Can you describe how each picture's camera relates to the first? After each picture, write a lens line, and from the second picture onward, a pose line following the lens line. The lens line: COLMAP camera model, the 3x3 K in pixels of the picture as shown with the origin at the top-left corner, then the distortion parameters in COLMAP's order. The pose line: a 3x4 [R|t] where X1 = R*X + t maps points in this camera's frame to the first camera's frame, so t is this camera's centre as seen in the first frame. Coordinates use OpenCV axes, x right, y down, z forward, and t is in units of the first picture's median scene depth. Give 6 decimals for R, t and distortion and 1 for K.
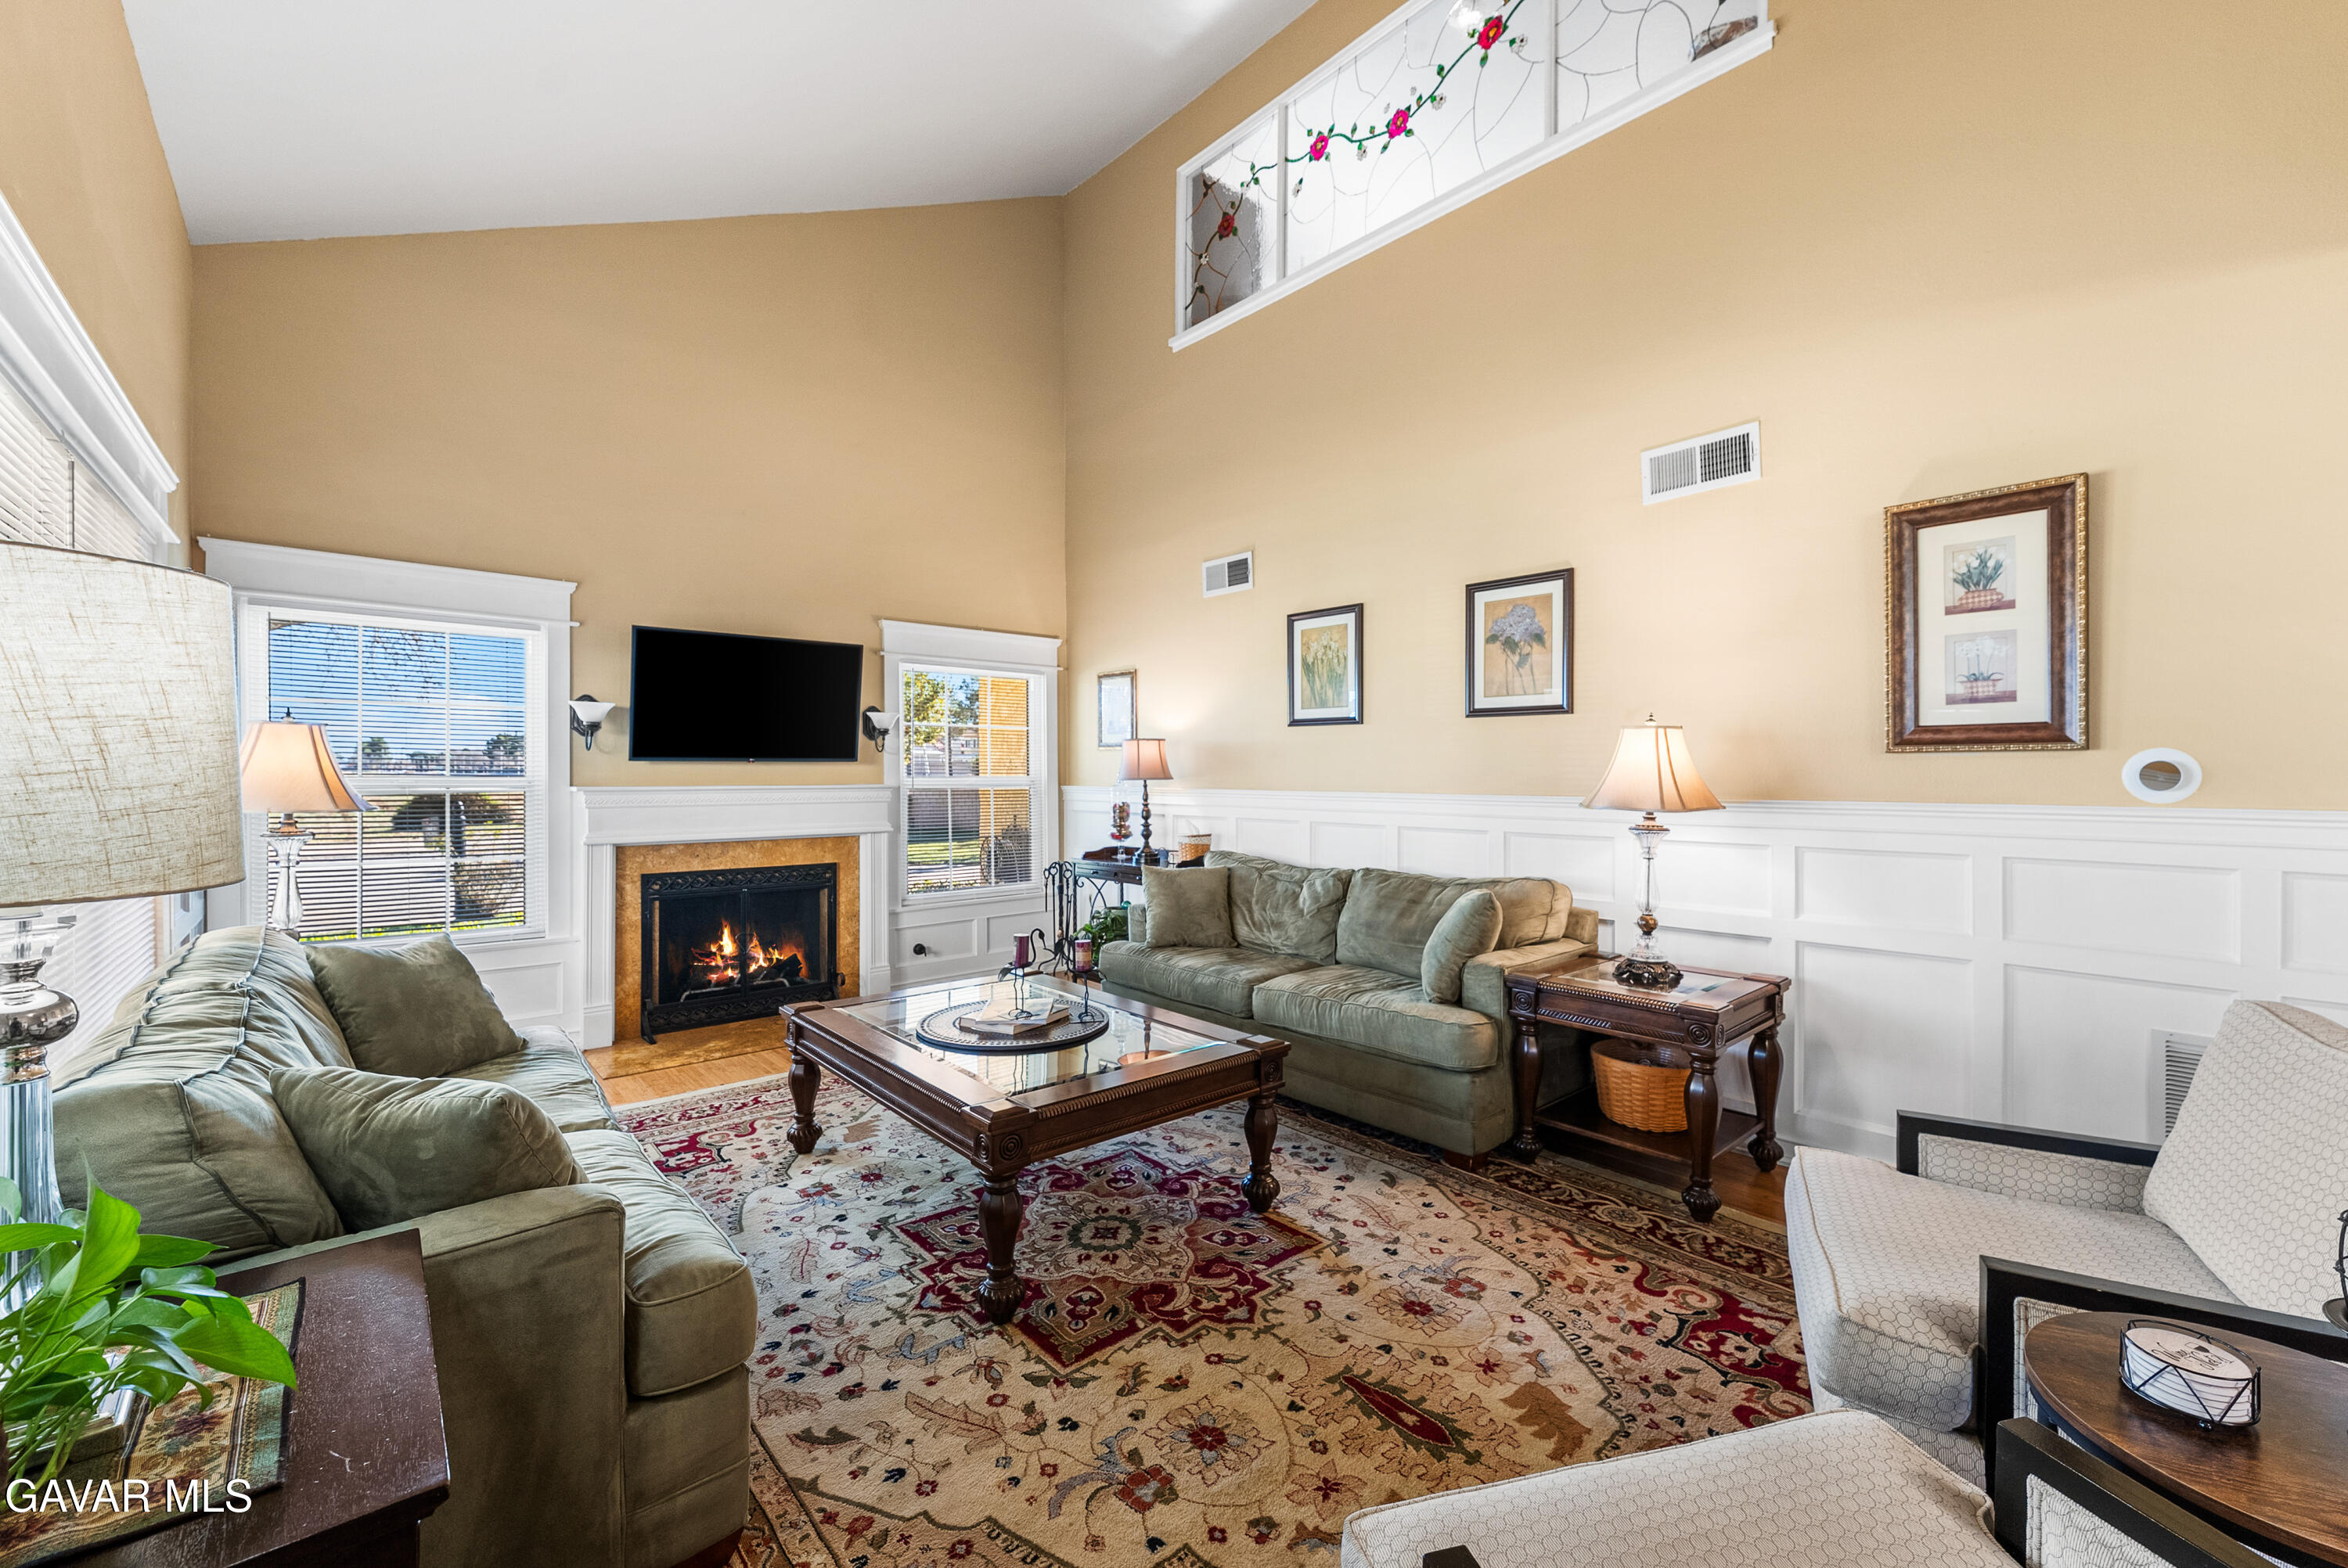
lens RADIAL K [[950.4, 0, 1171.3], [0, 950.4, 755.4], [0, 0, 1]] dist [0.000097, -0.000169]
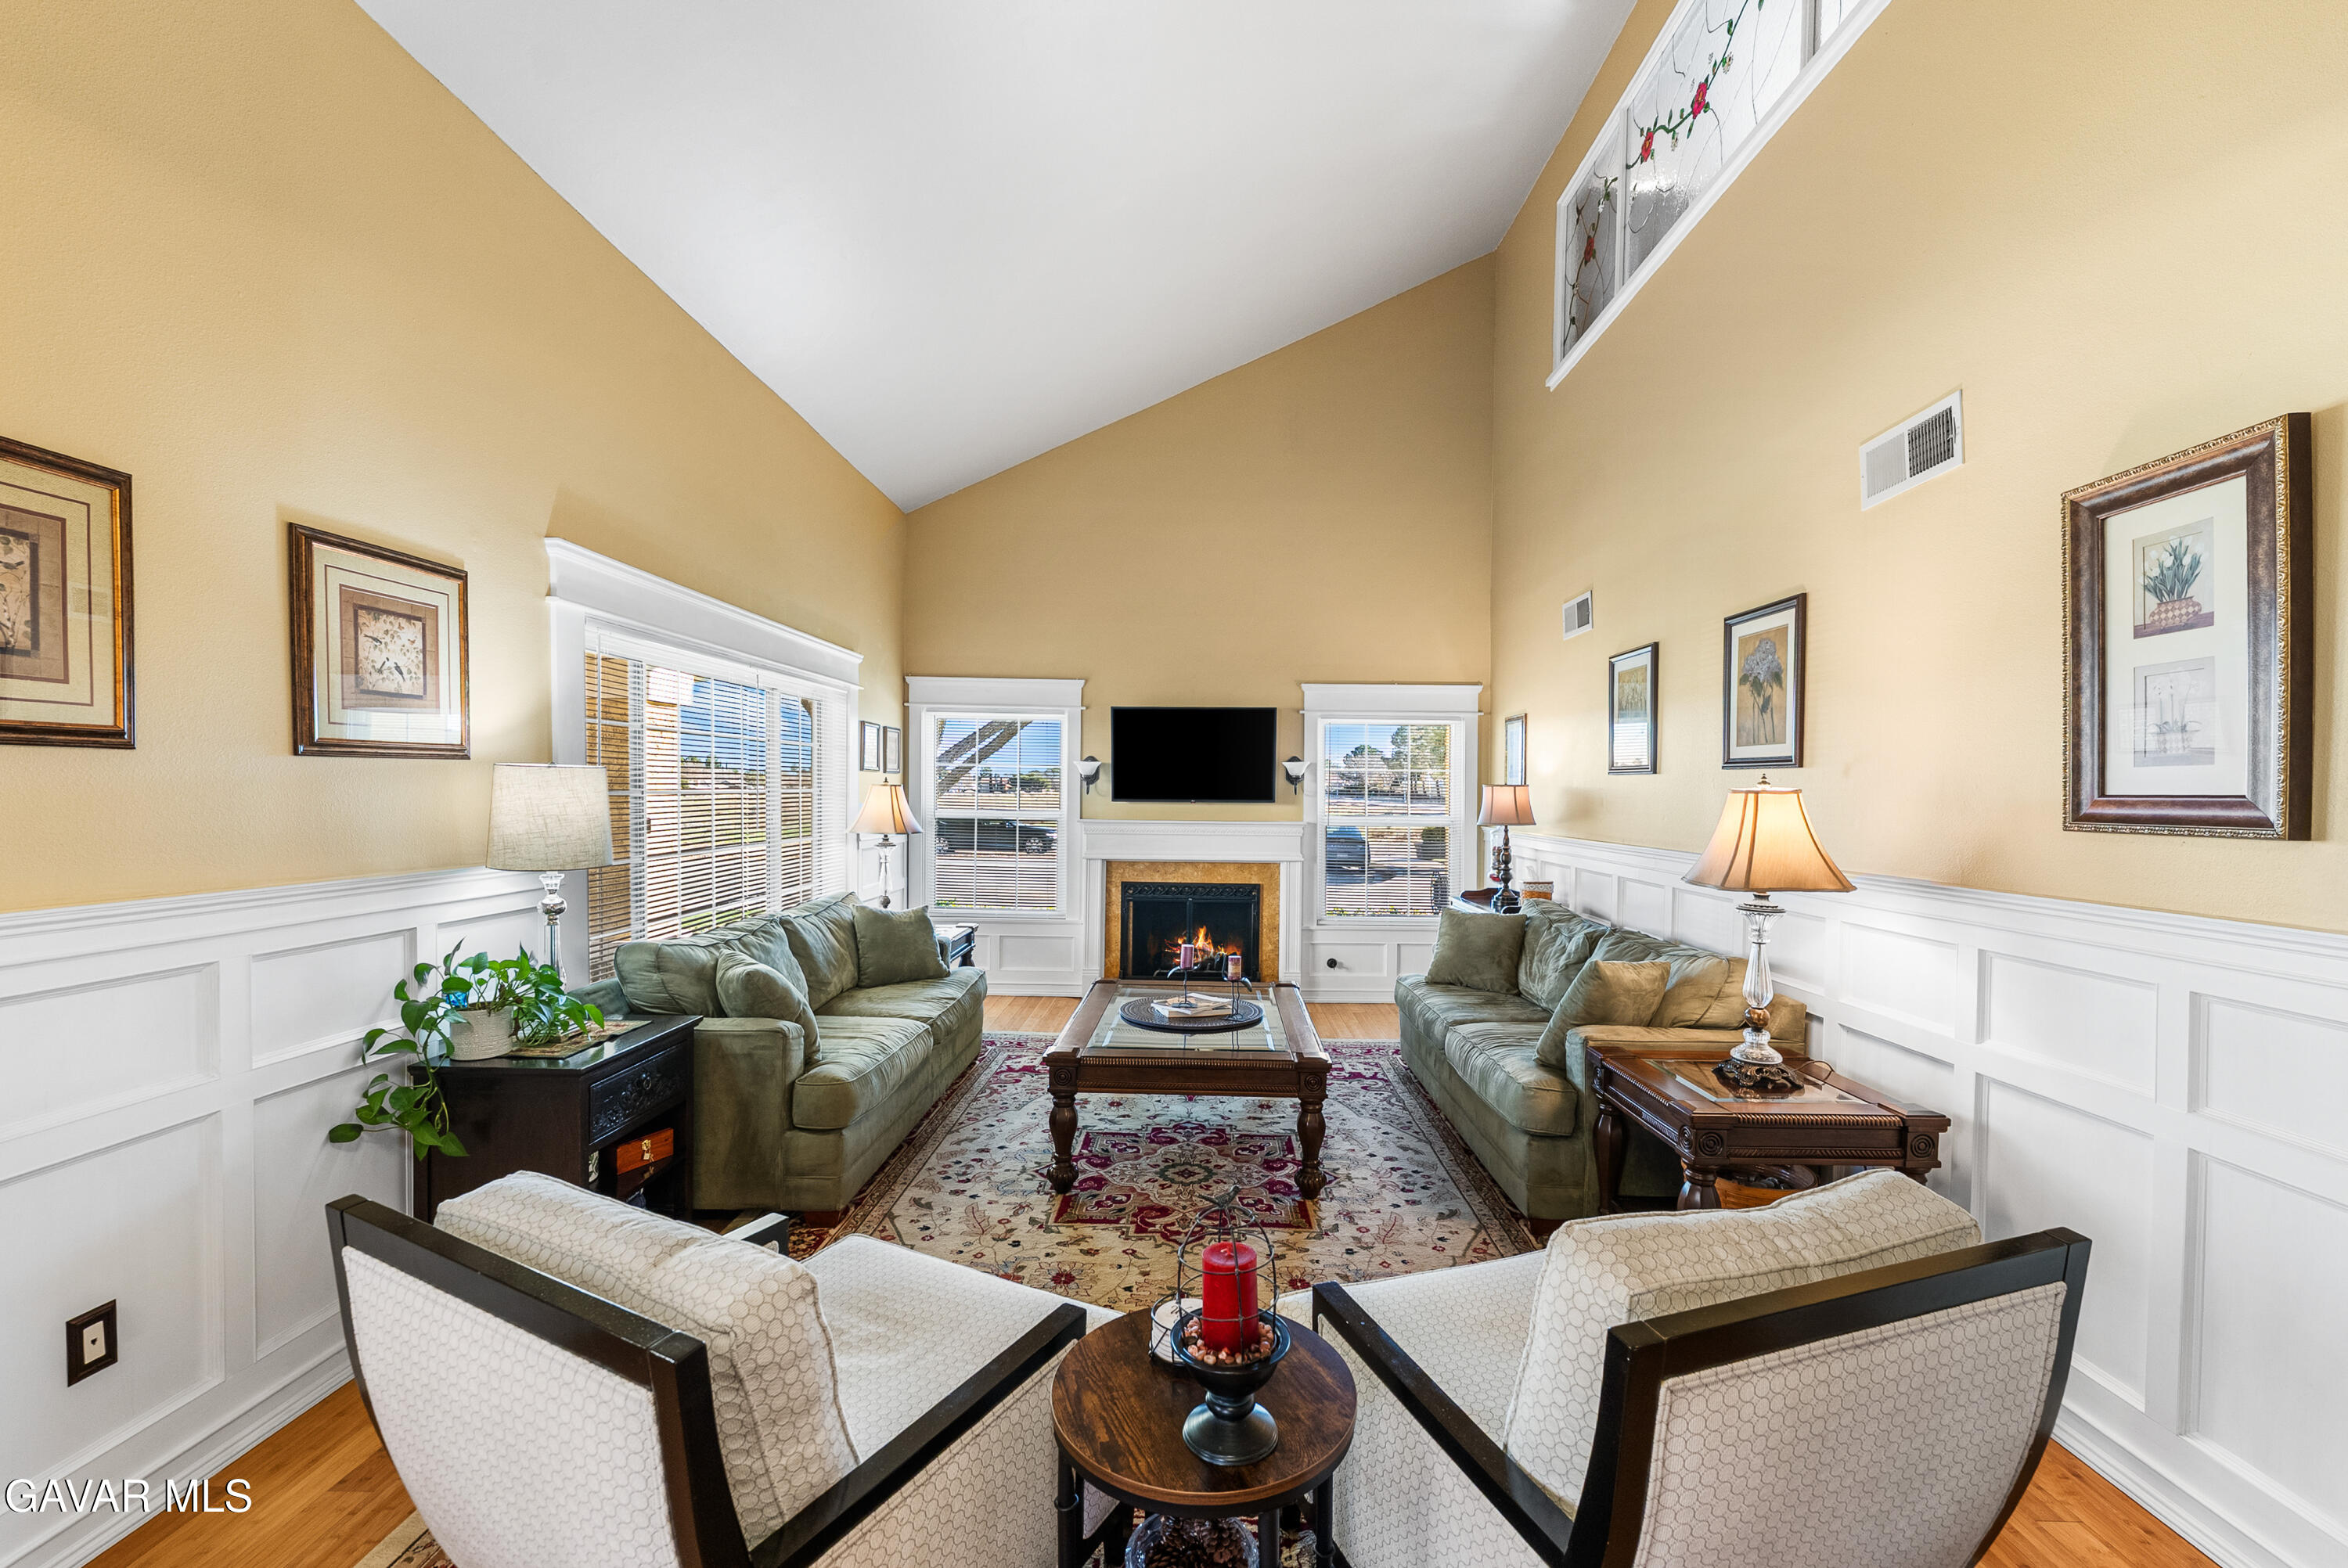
lens RADIAL K [[953.7, 0, 1174.0], [0, 953.7, 784.0], [0, 0, 1]] dist [0.001523, 0.000123]
pose [[0.740520, 0.001424, -0.672033, 0.629820], [0.002284, 0.999987, 0.004635, -0.037232], [0.672031, -0.004968, 0.740507, 0.003047]]
